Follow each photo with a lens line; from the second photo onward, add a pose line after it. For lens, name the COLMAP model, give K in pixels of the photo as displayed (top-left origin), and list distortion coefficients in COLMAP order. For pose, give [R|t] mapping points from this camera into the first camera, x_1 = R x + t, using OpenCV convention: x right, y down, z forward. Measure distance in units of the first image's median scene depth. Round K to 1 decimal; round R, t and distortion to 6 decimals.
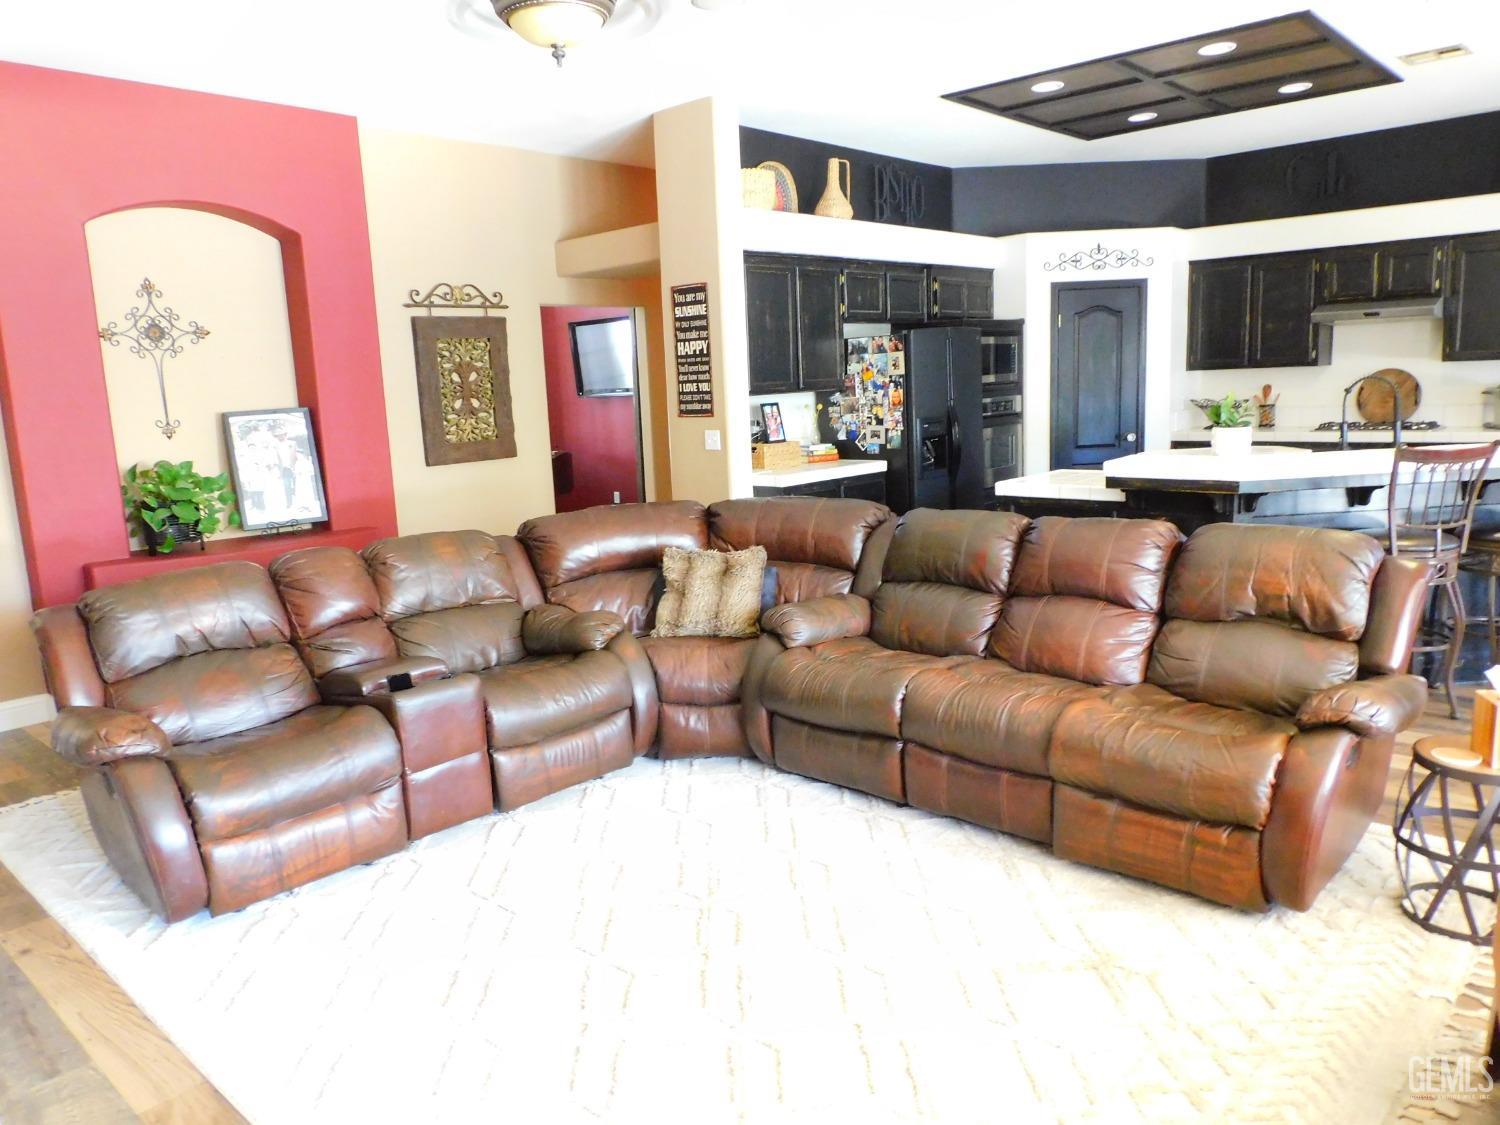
lens RADIAL K [[1077.6, 0, 751.5], [0, 1077.6, 568.6], [0, 0, 1]] dist [0.001828, -0.008078]
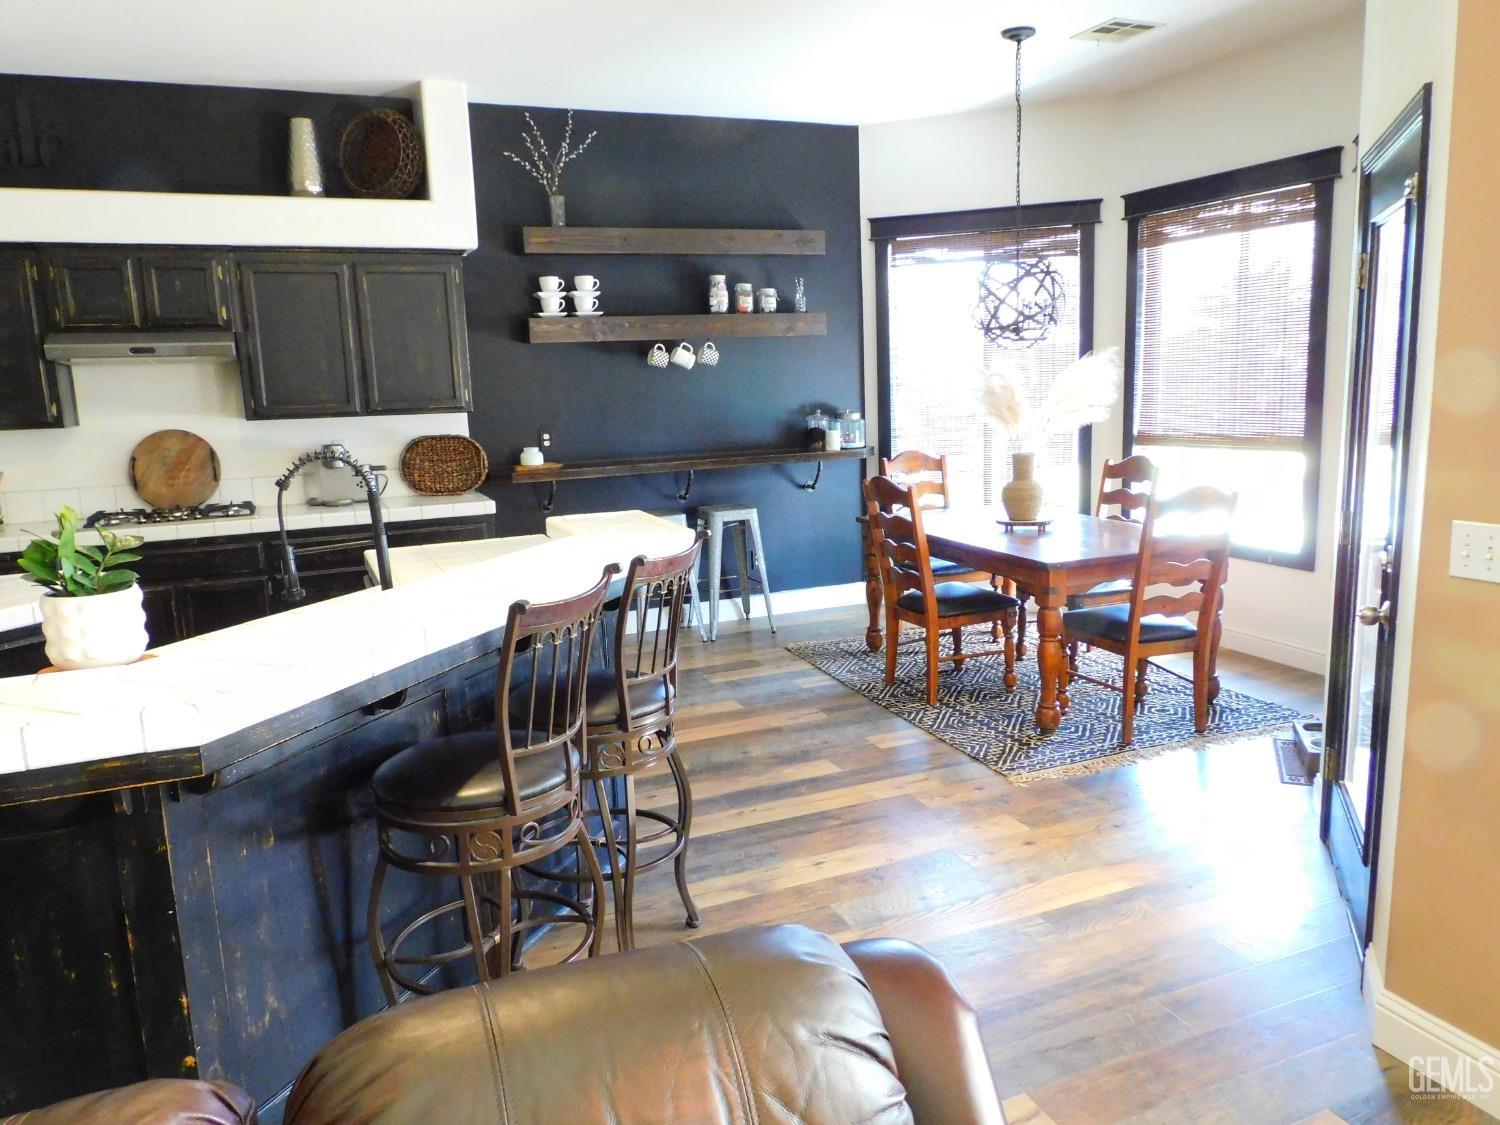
lens RADIAL K [[1077.6, 0, 748.4], [0, 1077.6, 562.9], [0, 0, 1]] dist [0.001828, -0.008078]
pose [[0.419078, -0.126291, 0.899124, 0.140237], [0.170962, 0.983542, 0.058463, -0.098131], [-0.891709, 0.129216, 0.433772, 0.472042]]
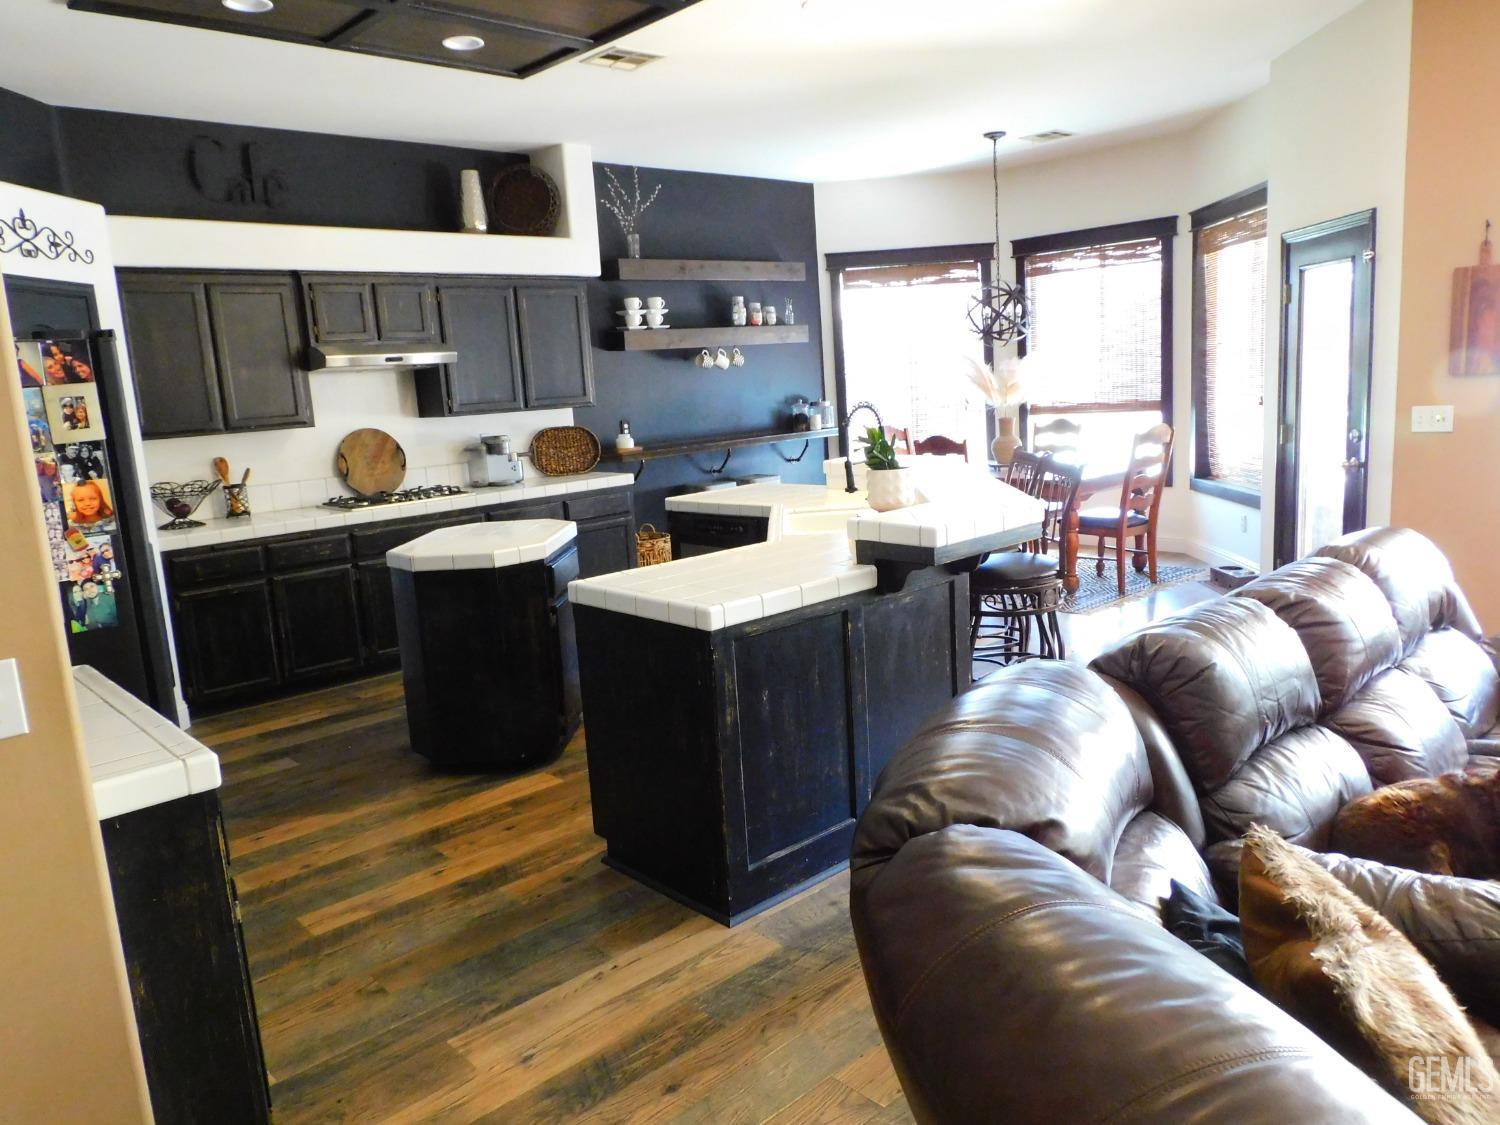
lens RADIAL K [[1077.6, 0, 750.2], [0, 1077.6, 559.9], [0, 0, 1]] dist [0.001828, -0.008078]
pose [[0.082332, -0.130976, 0.987961, -0.263066], [0.228272, 0.967450, 0.109234, -0.141029], [-0.970110, 0.216531, 0.109551, 0.818992]]
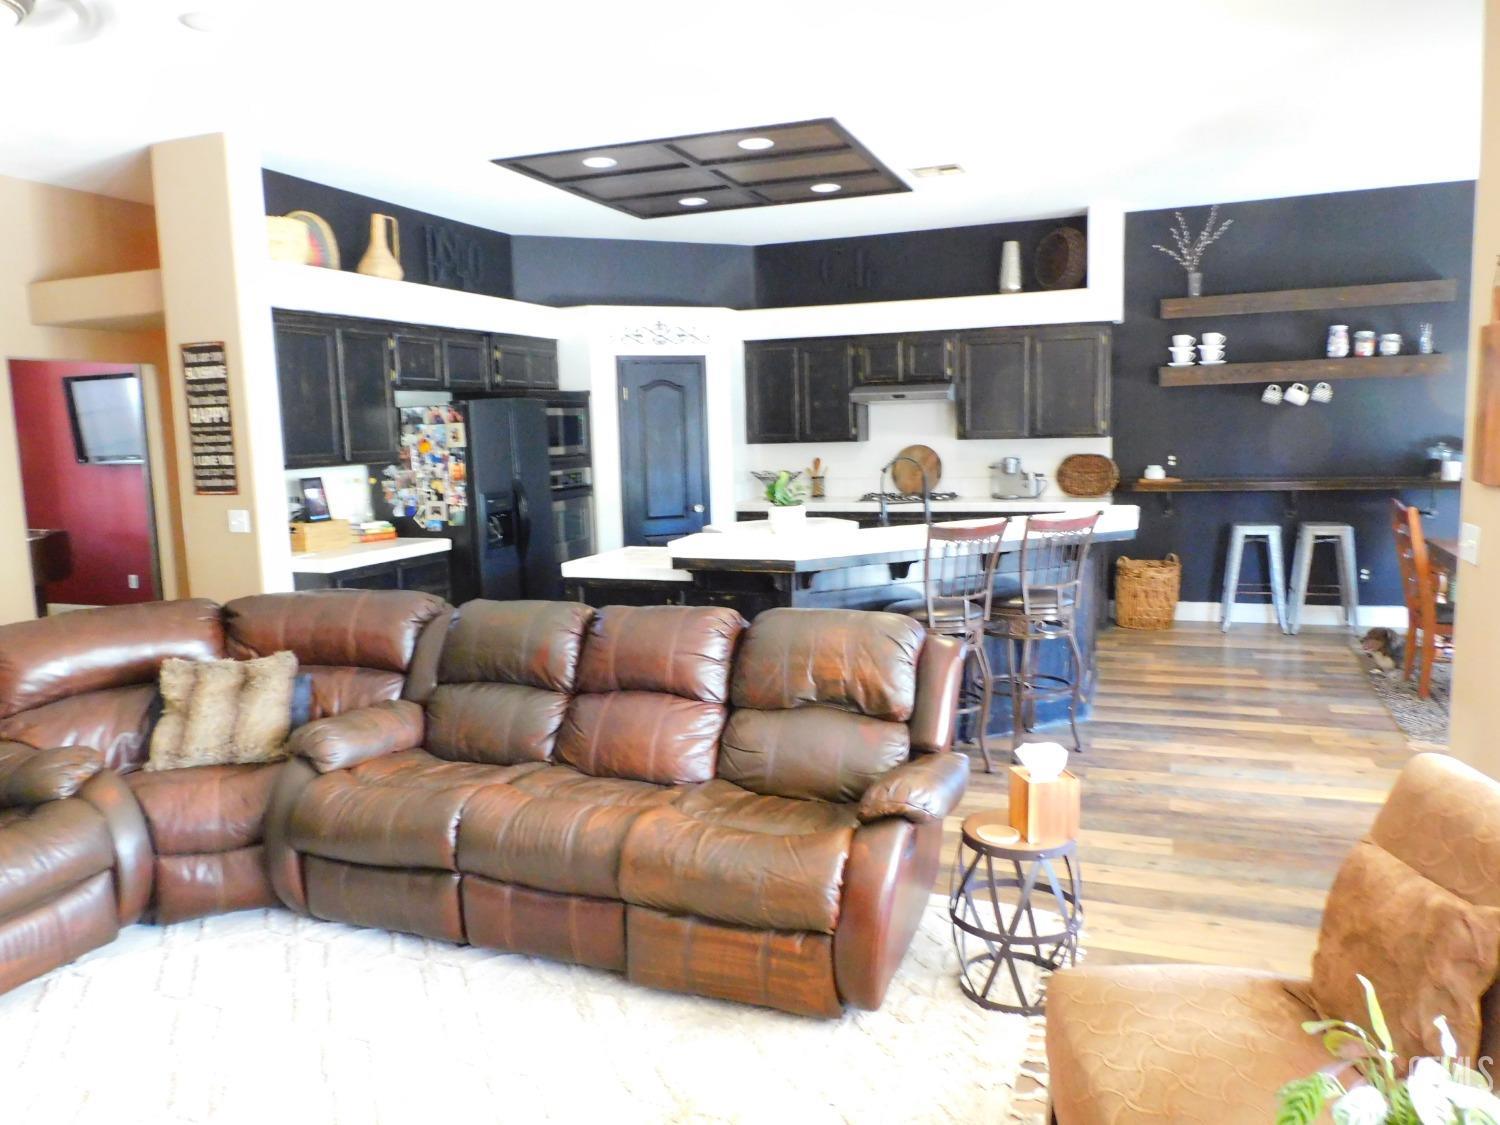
lens RADIAL K [[1077.6, 0, 751.5], [0, 1077.6, 564.4], [0, 0, 1]] dist [0.001828, -0.008078]
pose [[0.929115, -0.029669, 0.368599, 0.027610], [0.051385, 0.997464, -0.049238, -0.021599], [-0.366204, 0.064689, 0.928283, 0.049991]]
